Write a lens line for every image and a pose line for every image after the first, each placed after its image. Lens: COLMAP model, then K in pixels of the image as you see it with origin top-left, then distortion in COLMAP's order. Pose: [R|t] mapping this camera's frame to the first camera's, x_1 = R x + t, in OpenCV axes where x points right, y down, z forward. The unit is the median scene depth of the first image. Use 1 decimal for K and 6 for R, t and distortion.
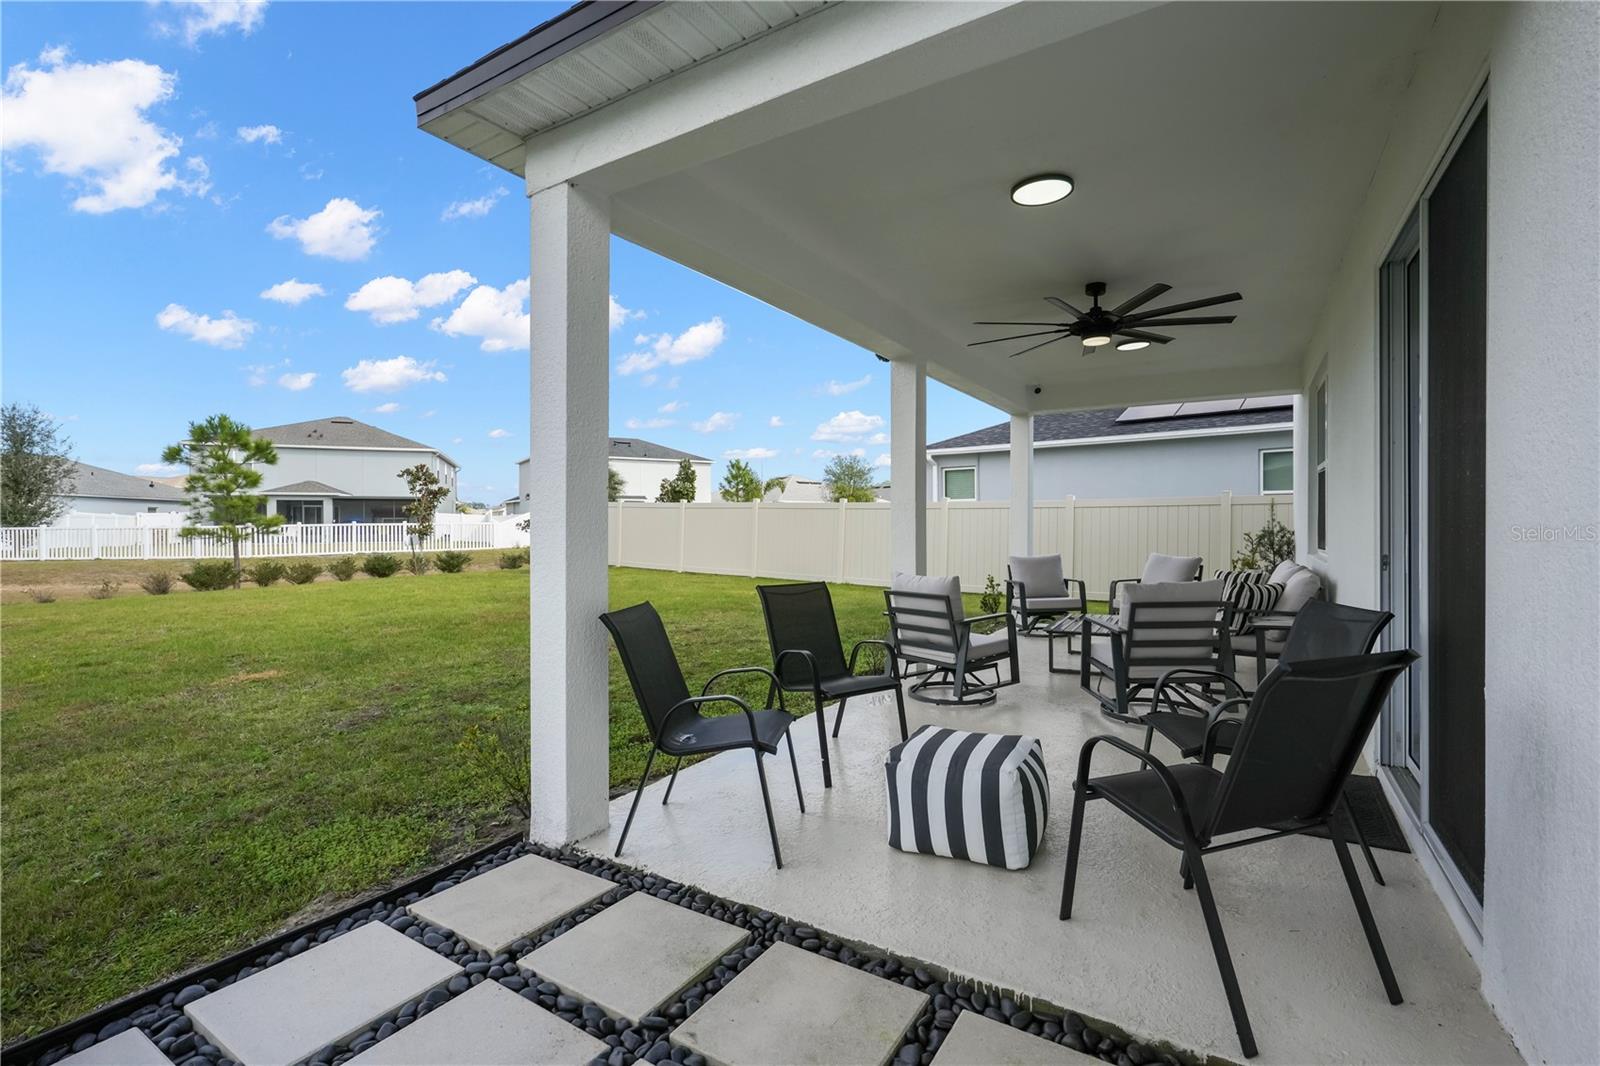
lens RADIAL K [[721.9, 0, 795.7], [0, 721.9, 528.6], [0, 0, 1]] dist [-0.000052, 0.001590]
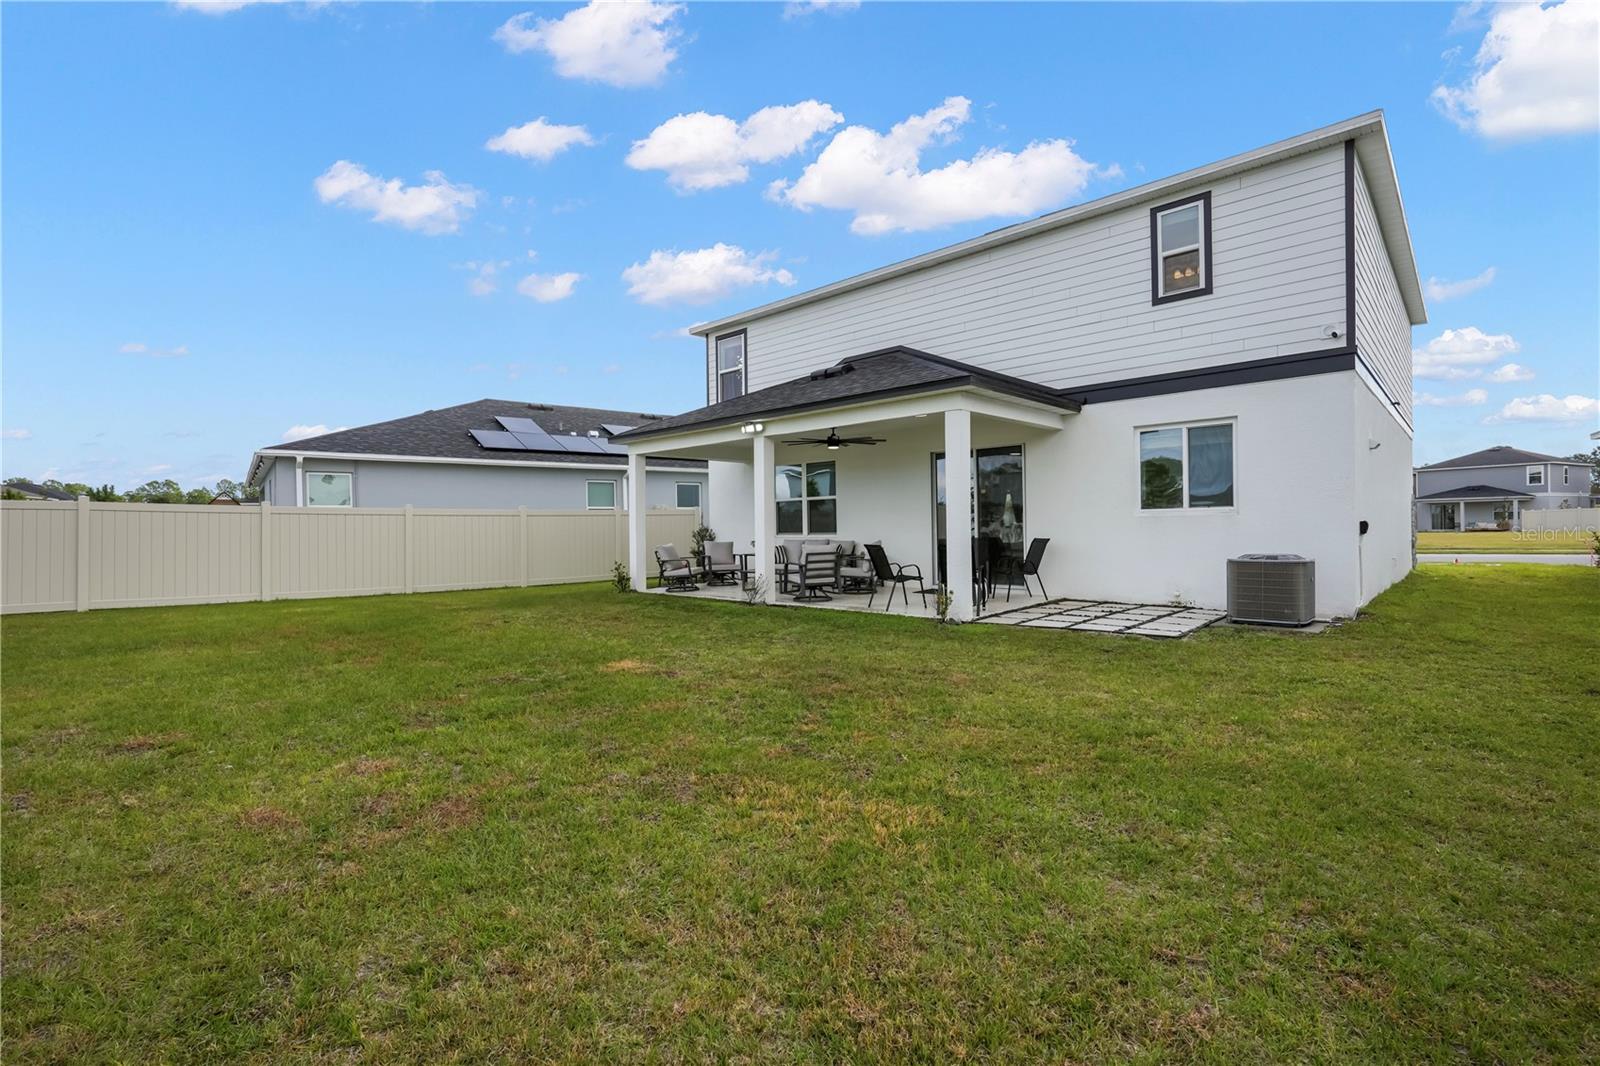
lens RADIAL K [[721.9, 0, 802.3], [0, 721.9, 531.6], [0, 0, 1]] dist [-0.000052, 0.001590]
pose [[0.999958, -0.009194, 0.000569, -0.479426], [0.009192, 0.999951, 0.003780, 0.000700], [-0.000604, -0.003775, 0.999993, 0.393416]]
